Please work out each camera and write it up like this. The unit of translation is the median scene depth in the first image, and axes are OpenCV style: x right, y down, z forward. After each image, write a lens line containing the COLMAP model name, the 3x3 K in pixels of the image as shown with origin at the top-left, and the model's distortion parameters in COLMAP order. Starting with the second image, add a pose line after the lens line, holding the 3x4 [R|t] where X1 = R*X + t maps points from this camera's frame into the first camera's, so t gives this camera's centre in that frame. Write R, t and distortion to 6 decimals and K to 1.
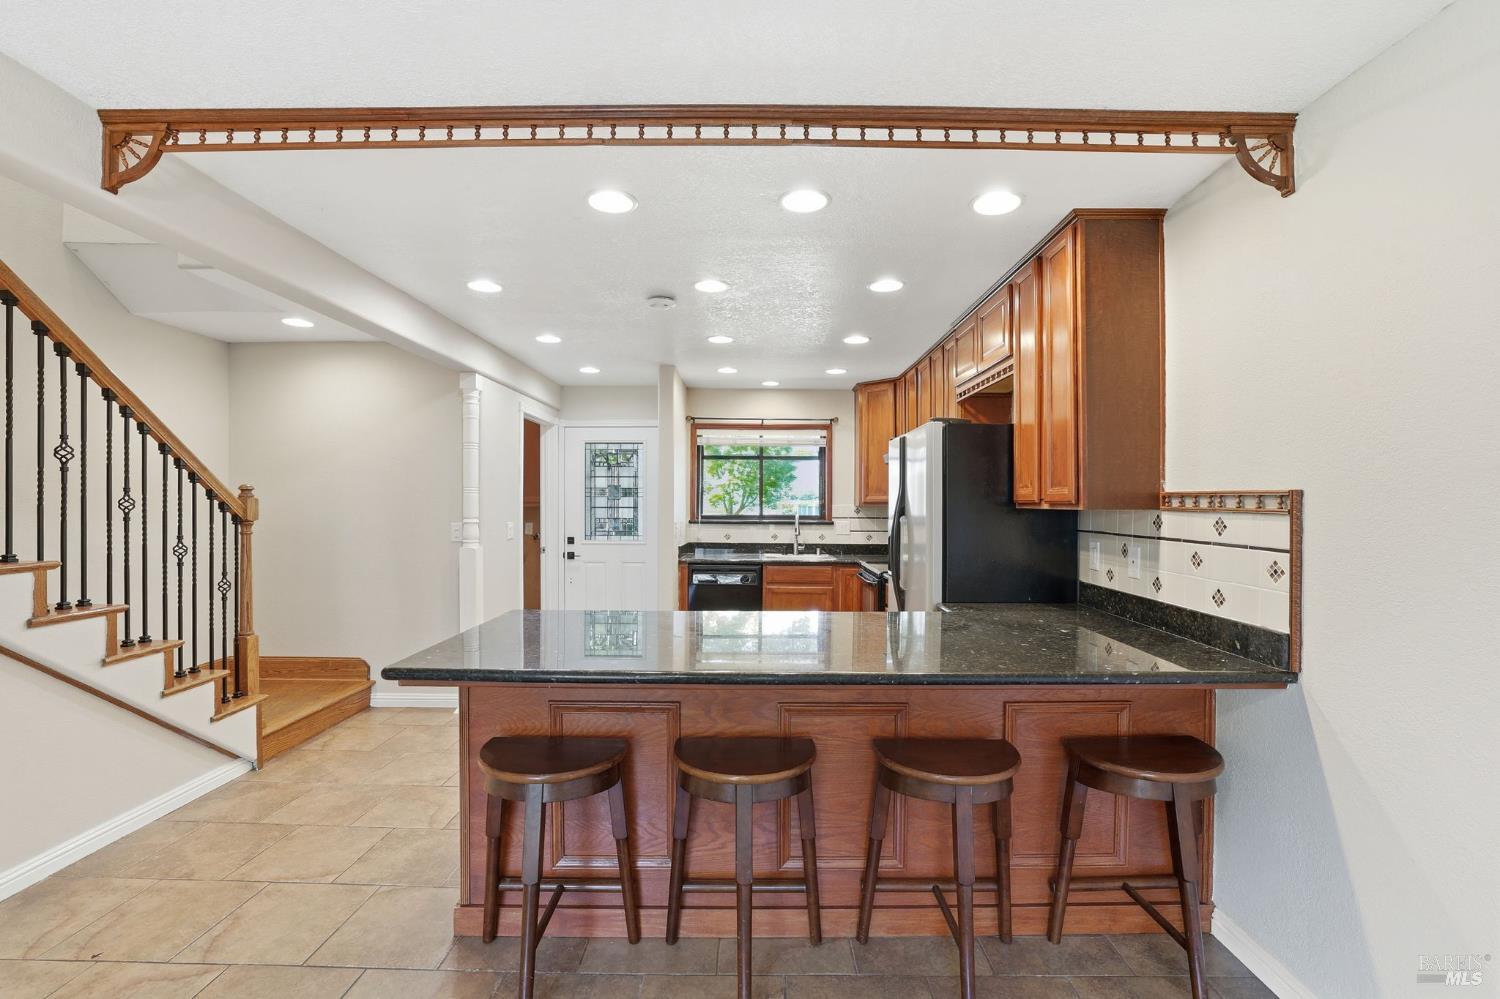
lens RADIAL K [[654.0, 0, 758.5], [0, 654.0, 501.4], [0, 0, 1]] dist [-0.043265, 0.020999]
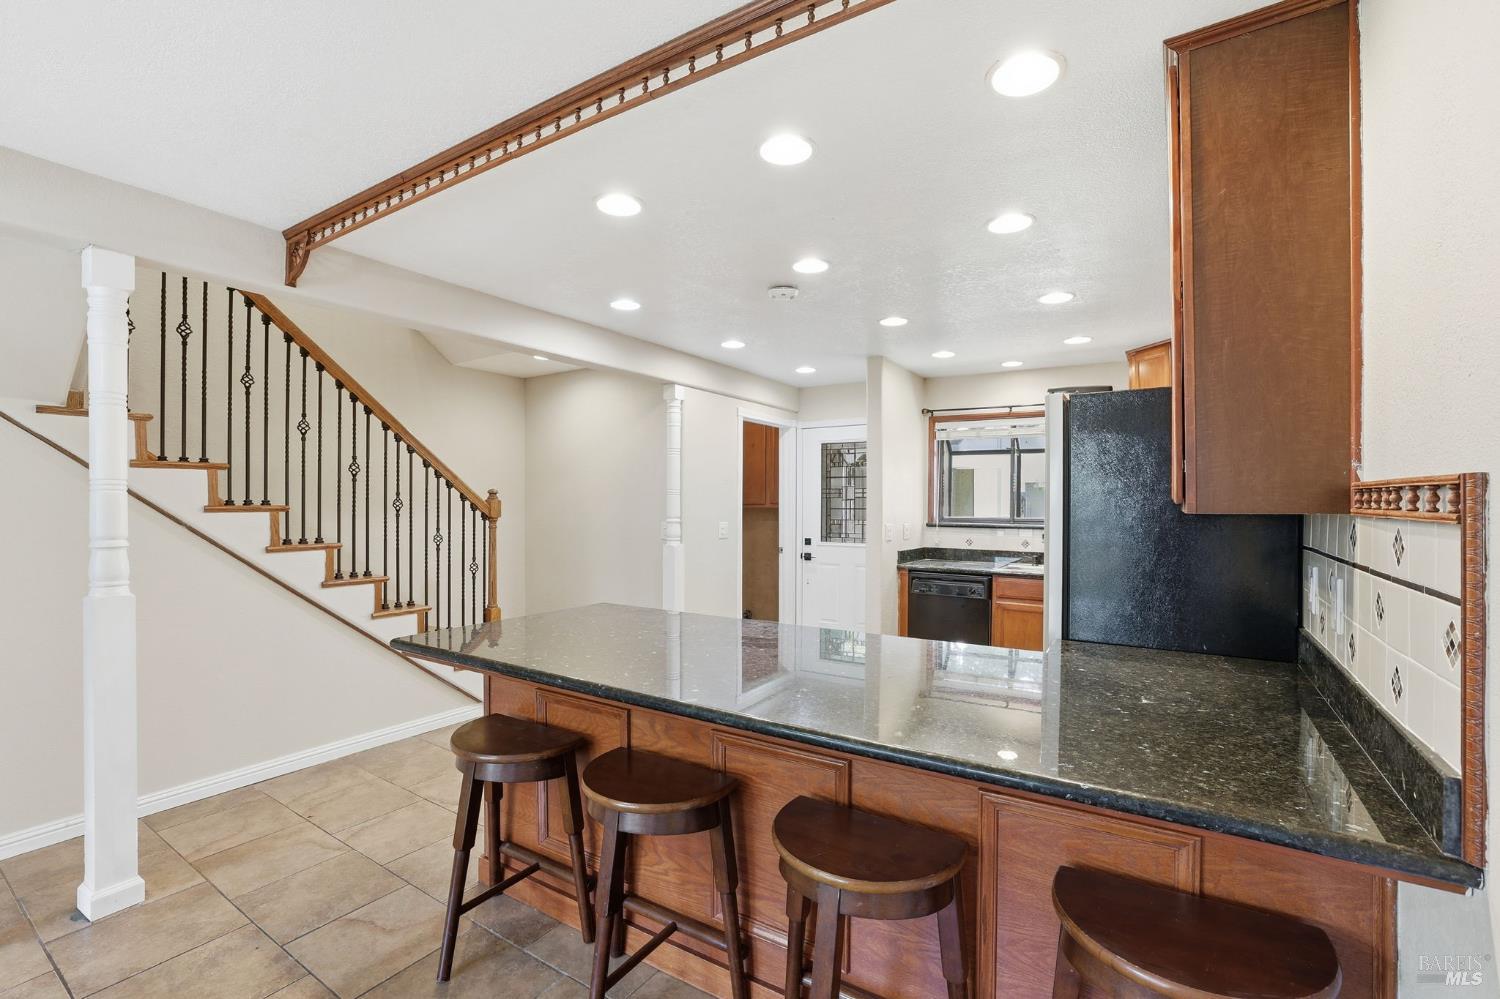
lens RADIAL K [[663.8, 0, 762.6], [0, 663.8, 502.5], [0, 0, 1]] dist [-0.041046, 0.021527]
pose [[0.847357, -0.000876, -0.531022, 0.469338], [0.000381, 0.999999, -0.001042, 0.002649], [0.531023, 0.000681, 0.847357, 0.231270]]
